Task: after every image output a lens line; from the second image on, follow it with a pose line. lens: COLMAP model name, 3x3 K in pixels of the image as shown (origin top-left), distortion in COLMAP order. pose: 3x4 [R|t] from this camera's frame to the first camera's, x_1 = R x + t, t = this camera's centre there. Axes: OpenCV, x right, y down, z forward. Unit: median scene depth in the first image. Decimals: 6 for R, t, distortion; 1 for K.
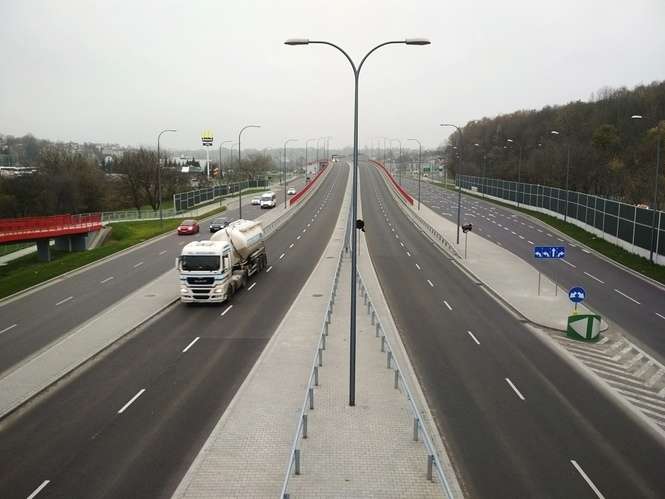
lens RADIAL K [[584.4, 0, 330.7], [0, 584.4, 251.1], [0, 0, 1]] dist [0.117221, -0.209088]
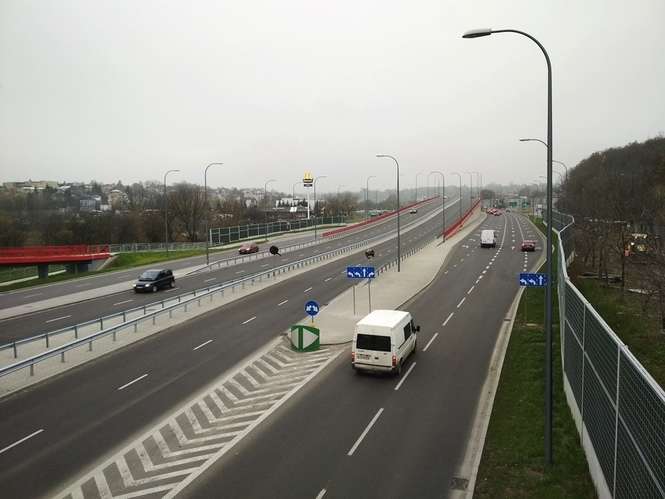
lens RADIAL K [[584.4, 0, 330.7], [0, 584.4, 251.1], [0, 0, 1]] dist [0.117221, -0.209088]
pose [[0.969022, 0.000363, -0.246976, 0.310335], [-0.017020, 0.997720, -0.065312, 0.017669], [0.246389, 0.067492, 0.966818, -0.000576]]
